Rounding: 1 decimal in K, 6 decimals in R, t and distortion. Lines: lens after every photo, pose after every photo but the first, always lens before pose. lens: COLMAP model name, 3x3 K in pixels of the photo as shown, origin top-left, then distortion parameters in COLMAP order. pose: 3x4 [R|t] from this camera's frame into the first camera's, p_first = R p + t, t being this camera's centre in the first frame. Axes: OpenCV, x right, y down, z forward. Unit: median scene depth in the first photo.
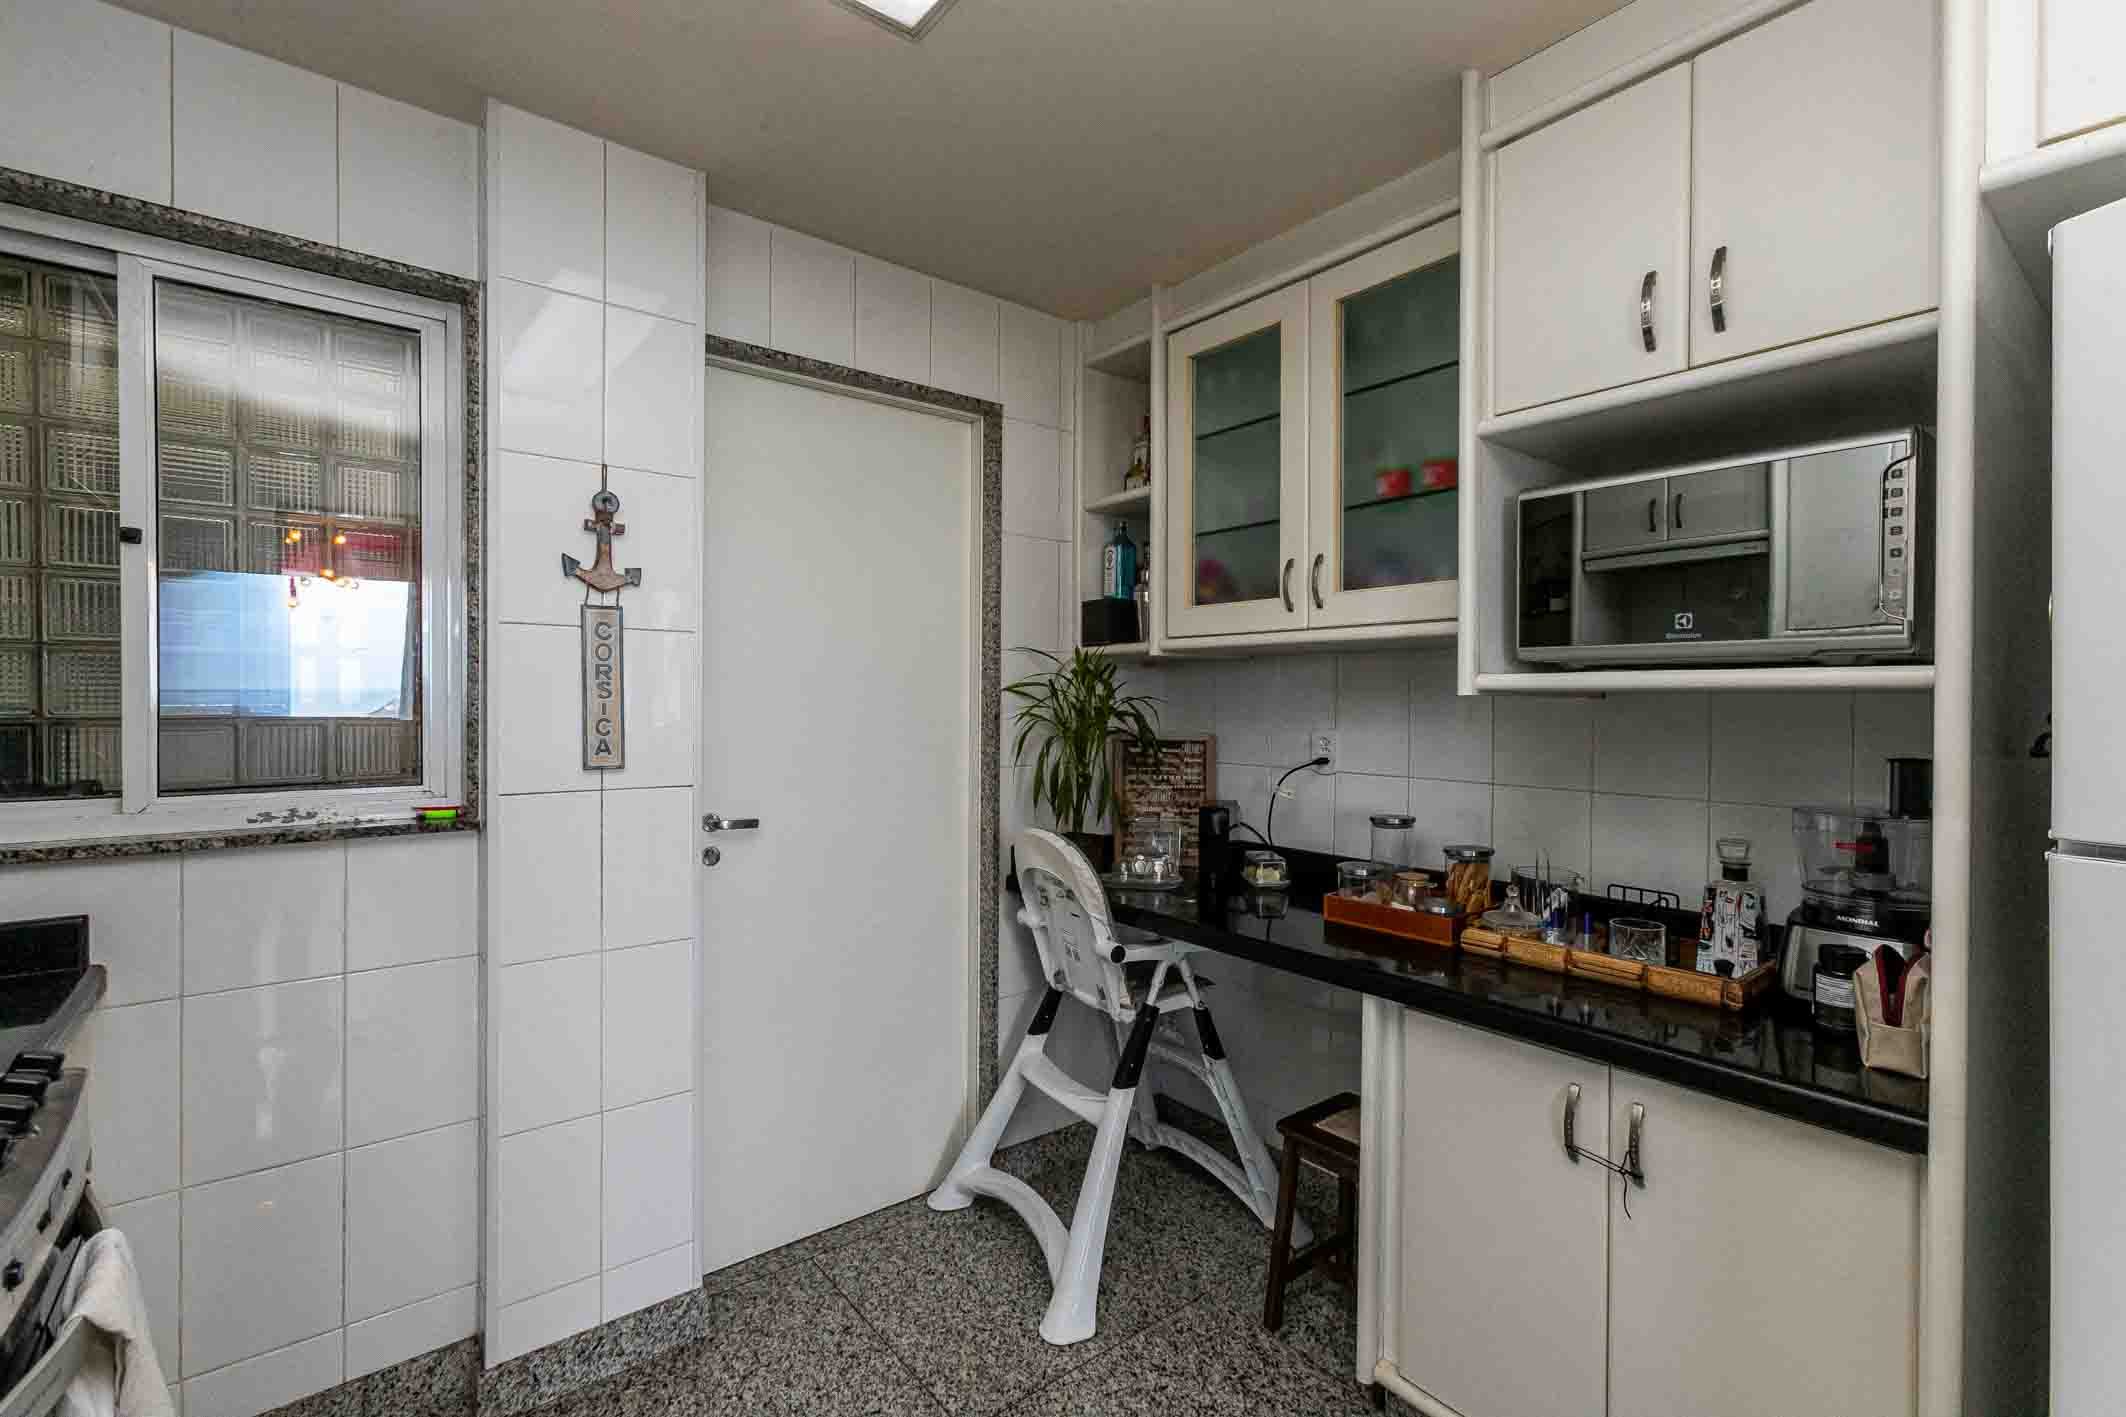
lens RADIAL K [[937.7, 0, 1053.7], [0, 937.7, 701.5], [0, 0, 1]] dist [-0.033005, 0.021842]
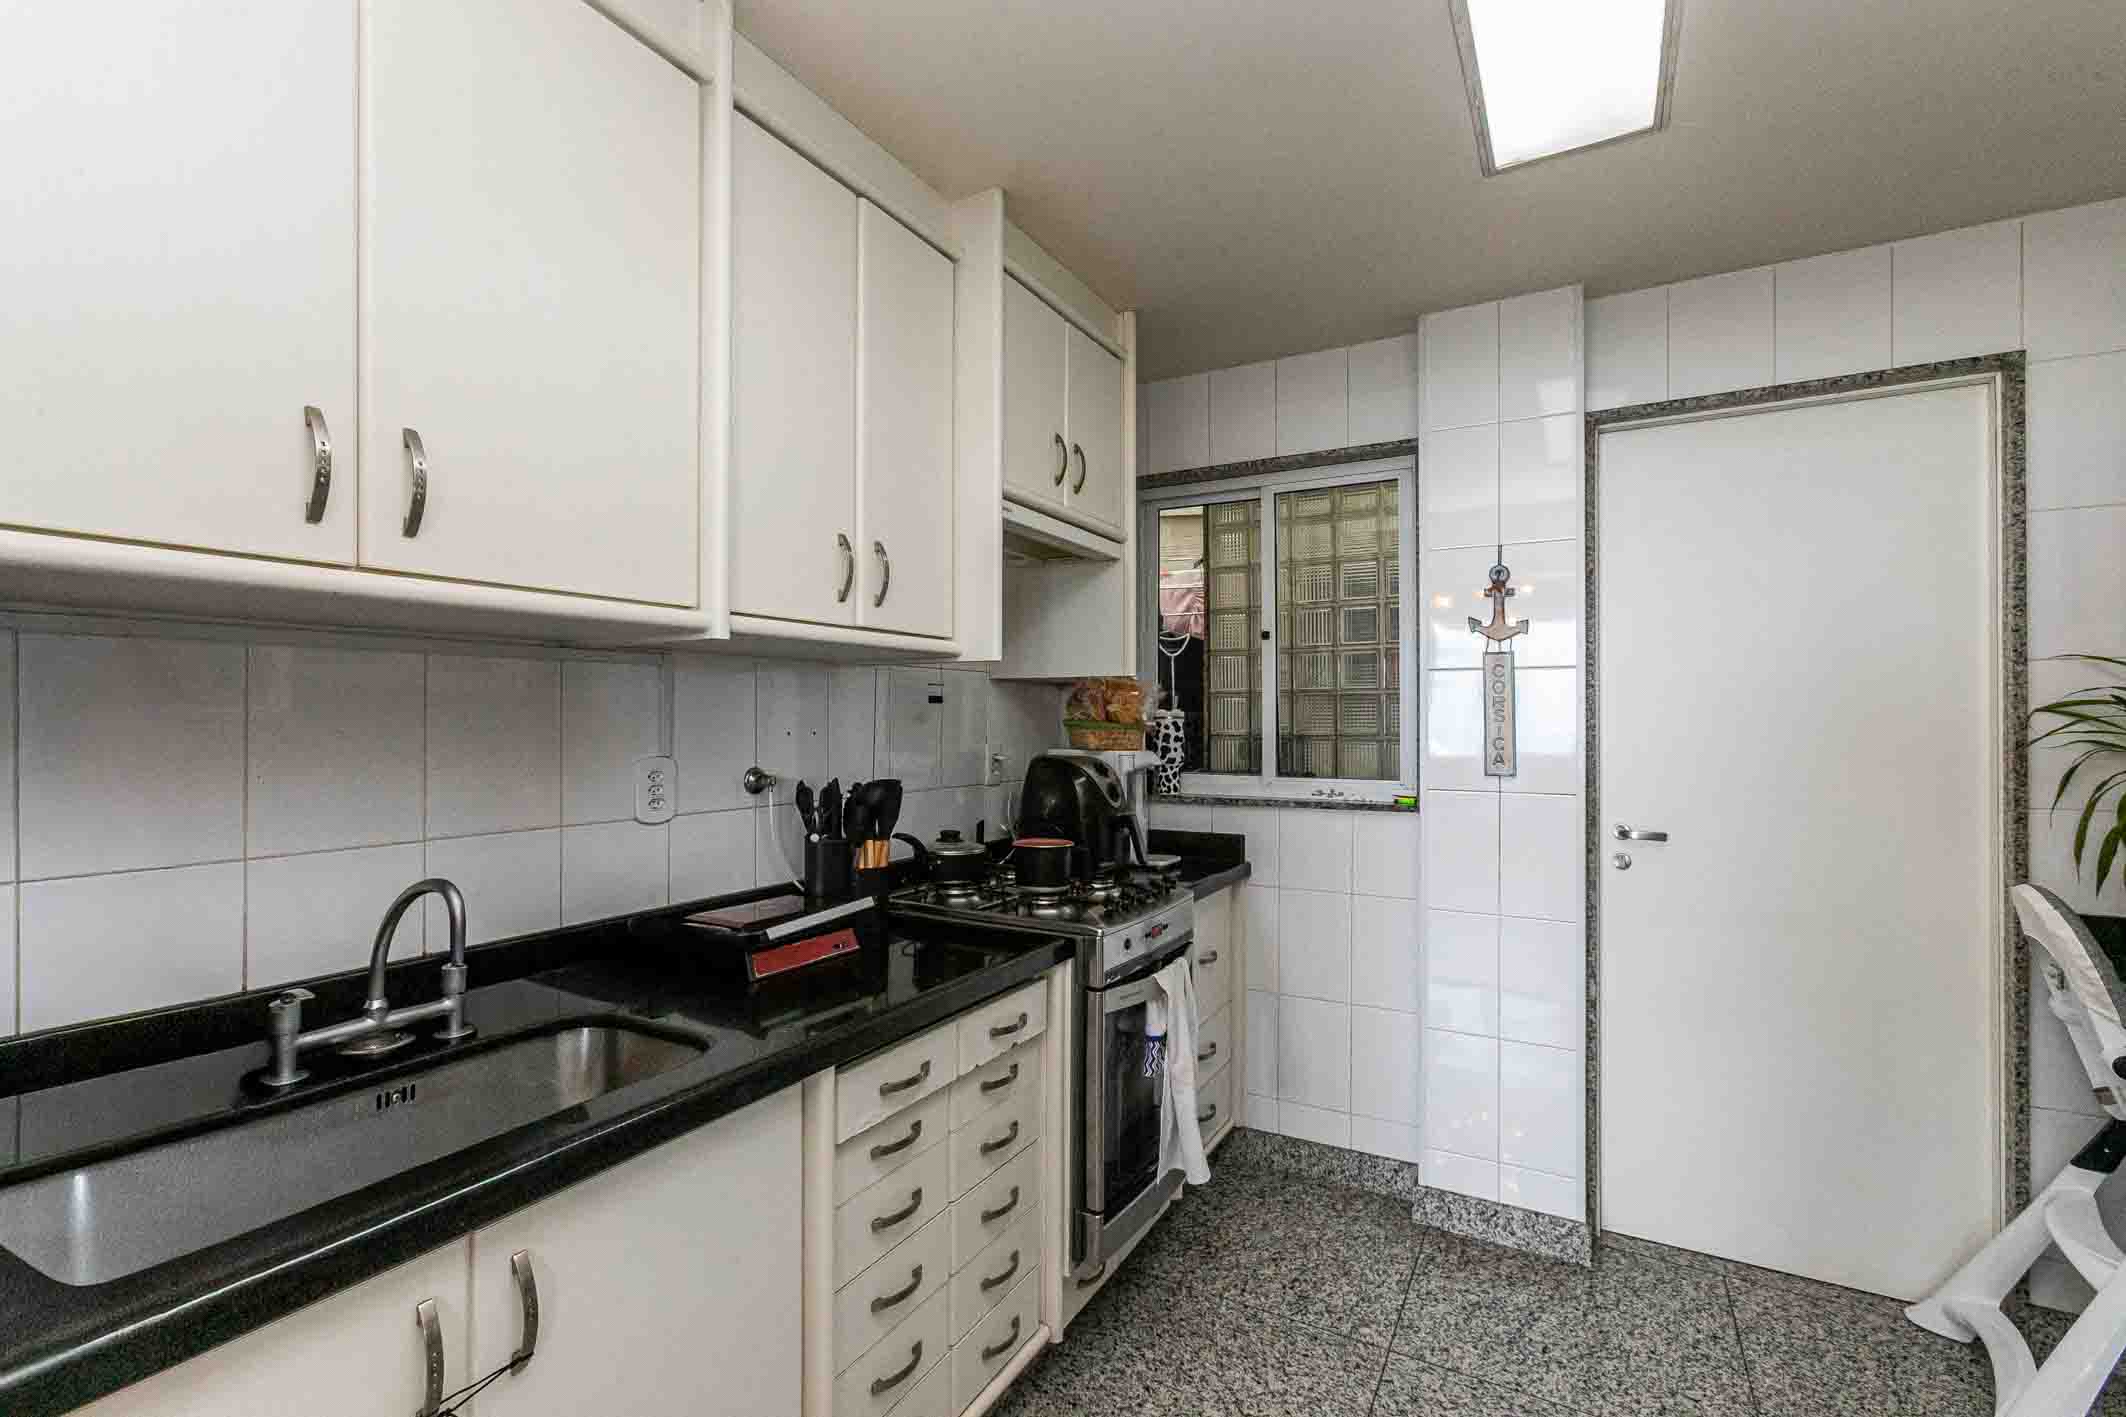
lens RADIAL K [[937.7, 0, 1053.7], [0, 937.7, 701.5], [0, 0, 1]] dist [-0.033005, 0.021842]
pose [[0.362047, -0.023389, -0.931866, 0.511546], [-0.003591, 0.999643, -0.026486, 0.004920], [0.932153, 0.012935, 0.361834, -0.064077]]
